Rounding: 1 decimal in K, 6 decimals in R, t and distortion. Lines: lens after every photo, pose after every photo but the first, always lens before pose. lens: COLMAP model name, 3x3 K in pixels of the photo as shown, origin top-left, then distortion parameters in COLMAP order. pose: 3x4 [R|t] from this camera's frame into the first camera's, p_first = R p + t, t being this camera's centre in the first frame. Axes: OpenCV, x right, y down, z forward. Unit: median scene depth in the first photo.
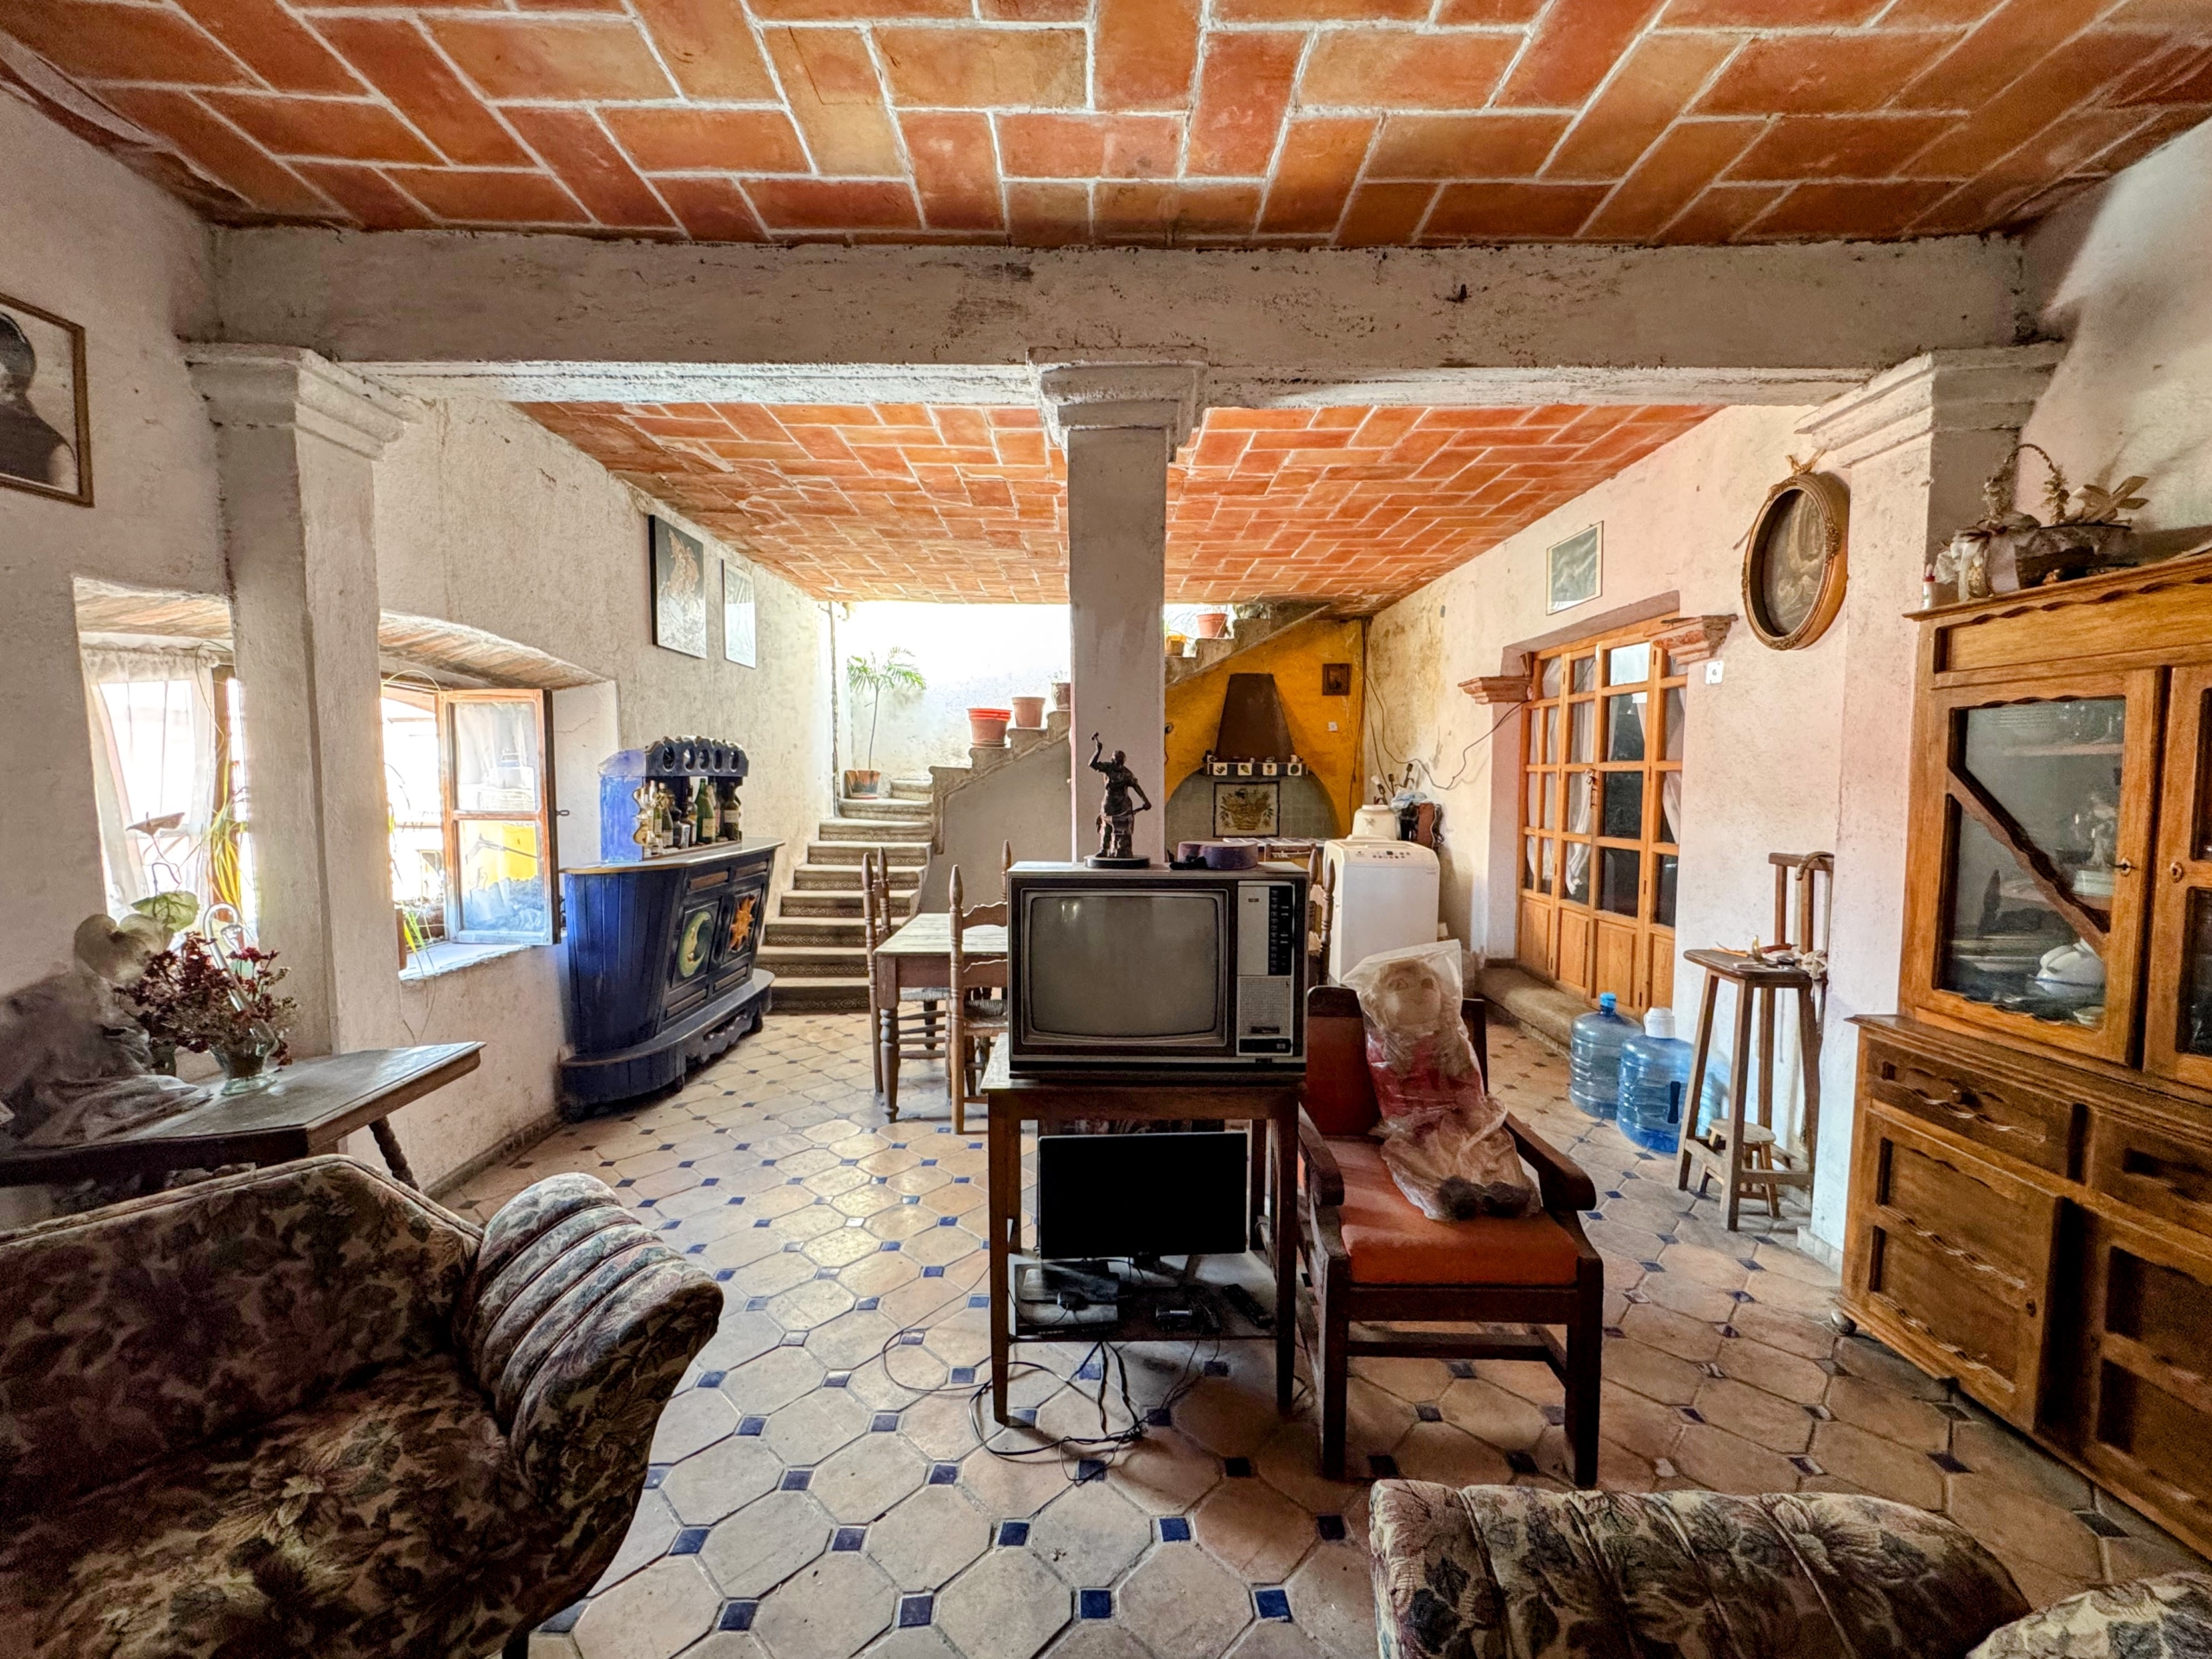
lens RADIAL K [[882.4, 0, 1111.5], [0, 882.4, 829.6], [0, 0, 1]] dist [-0.002043, -0.000019]
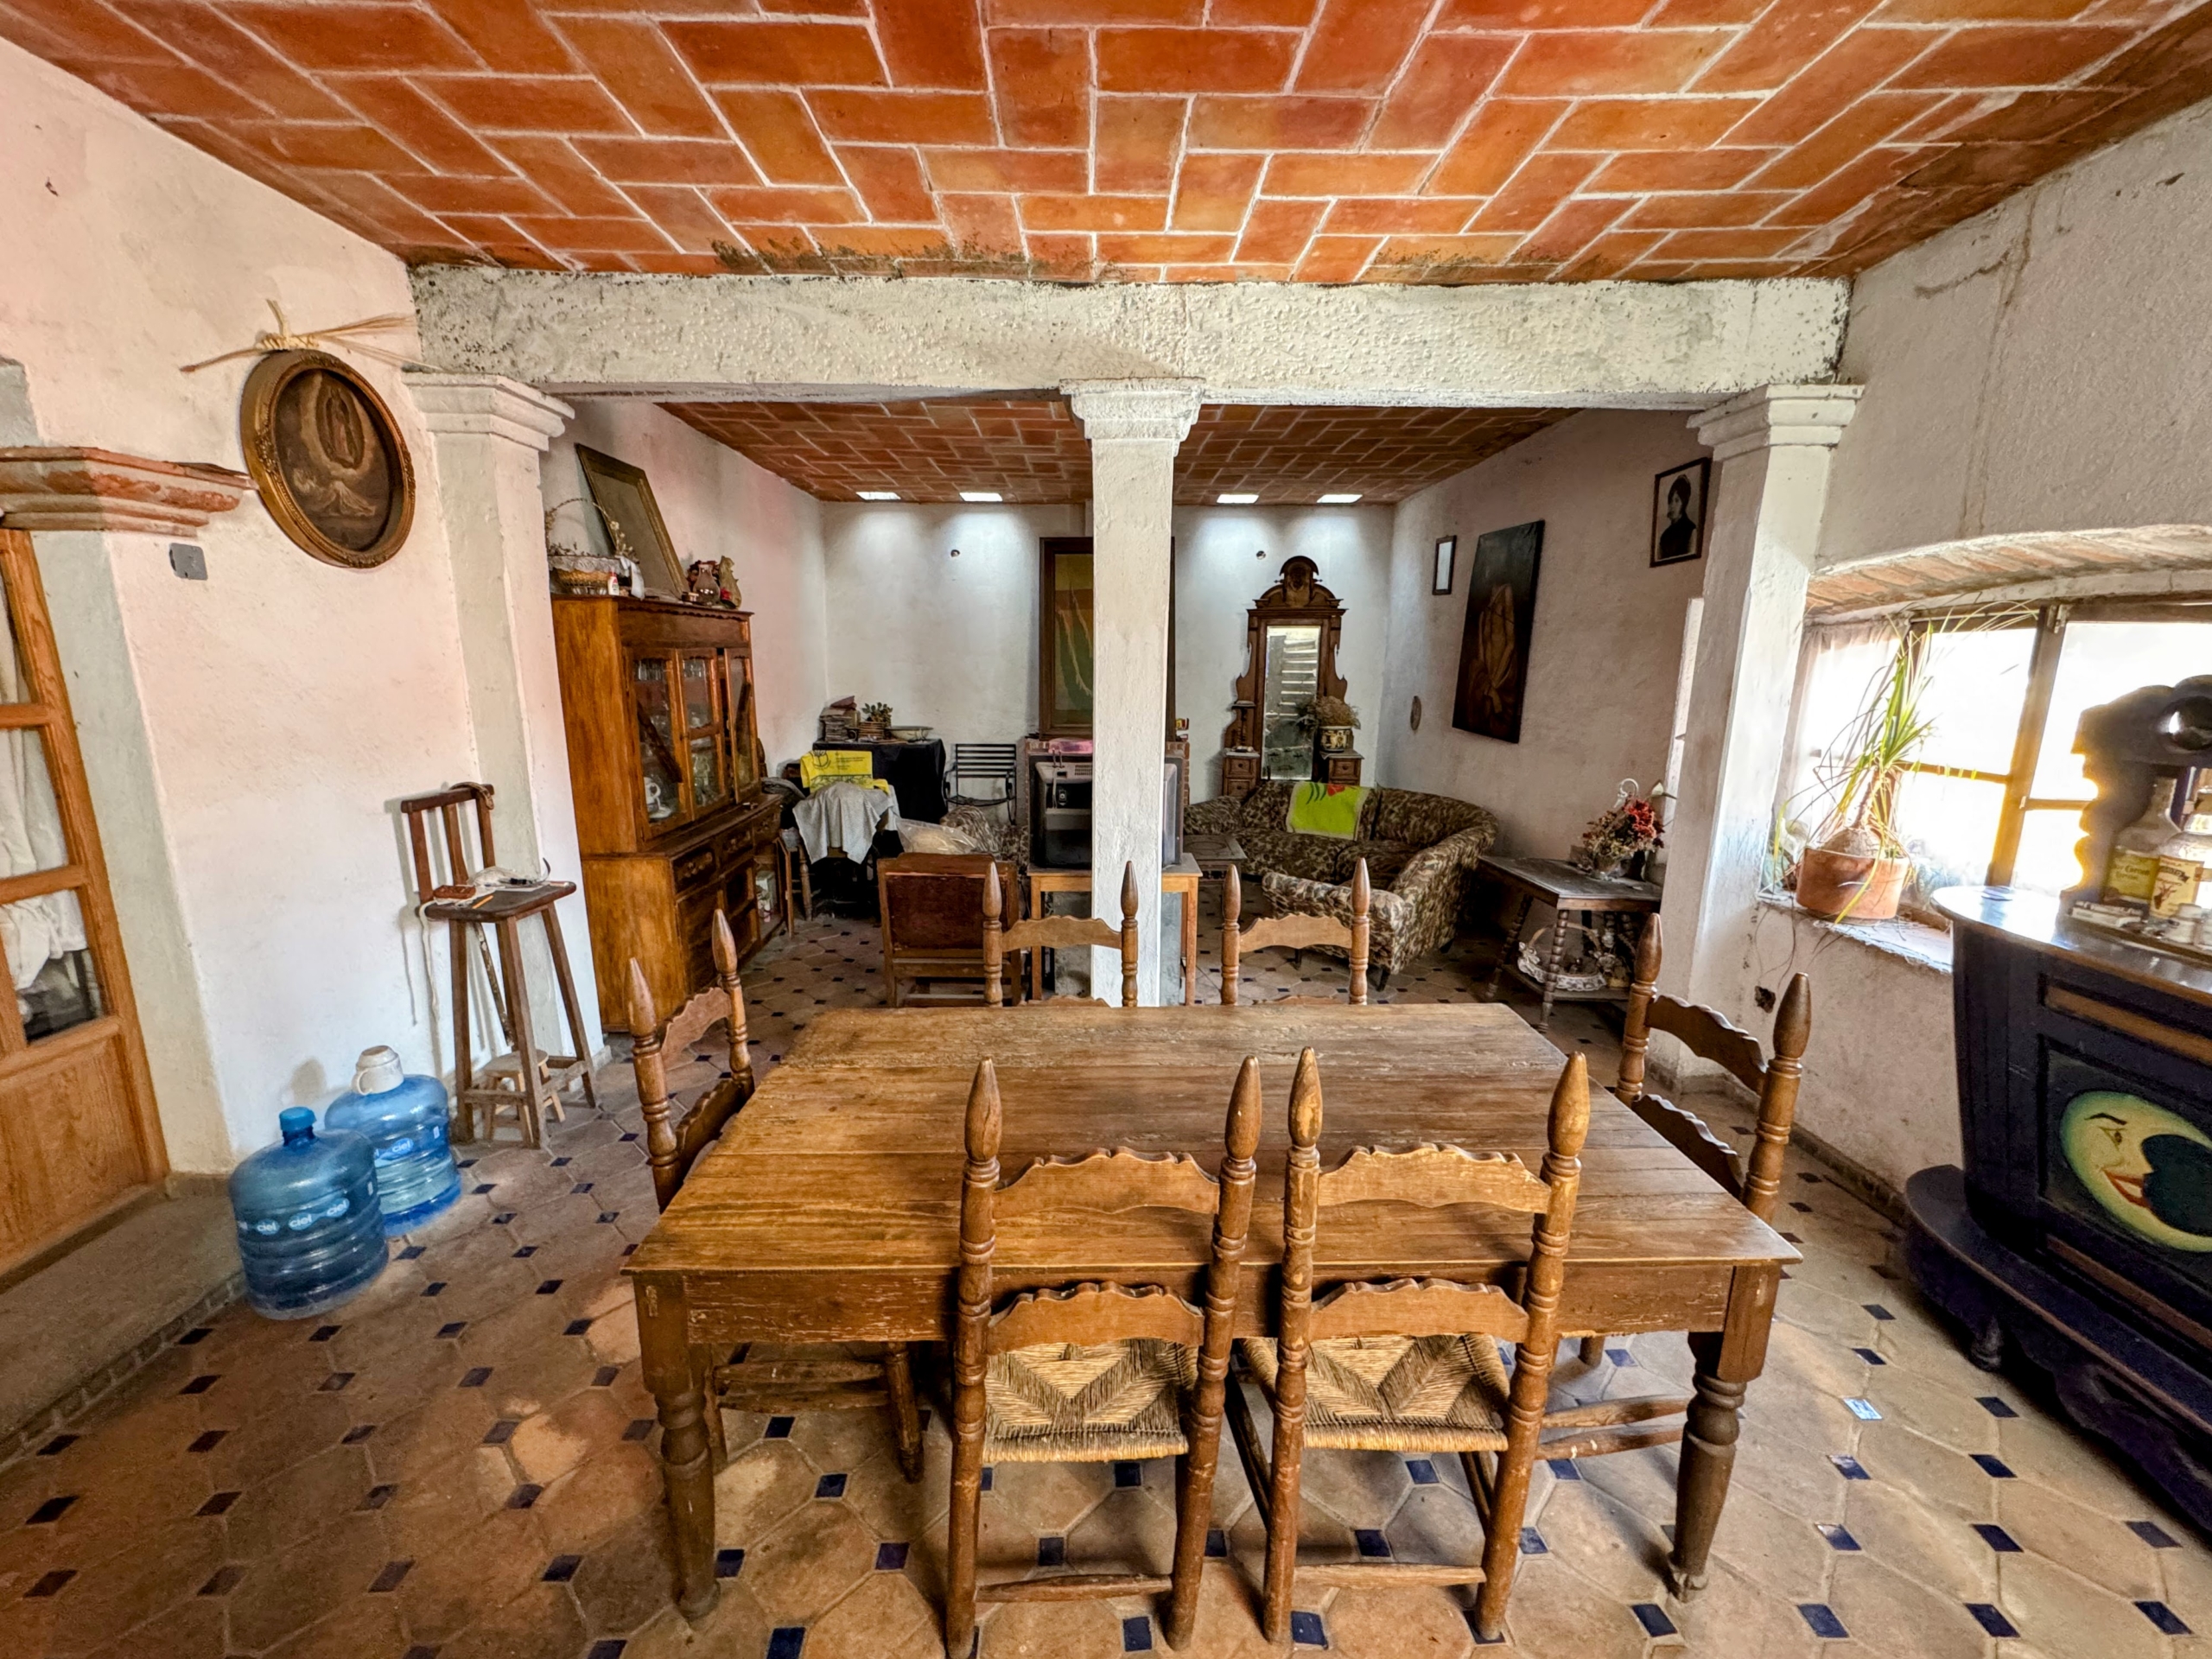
lens RADIAL K [[882.4, 0, 1111.5], [0, 882.4, 829.6], [0, 0, 1]] dist [-0.002043, -0.000019]
pose [[-0.999929, -0.006281, -0.010132, 0.038187], [-0.008650, 0.967136, 0.254112, -0.179762], [0.008203, 0.254181, -0.967122, 1.867042]]
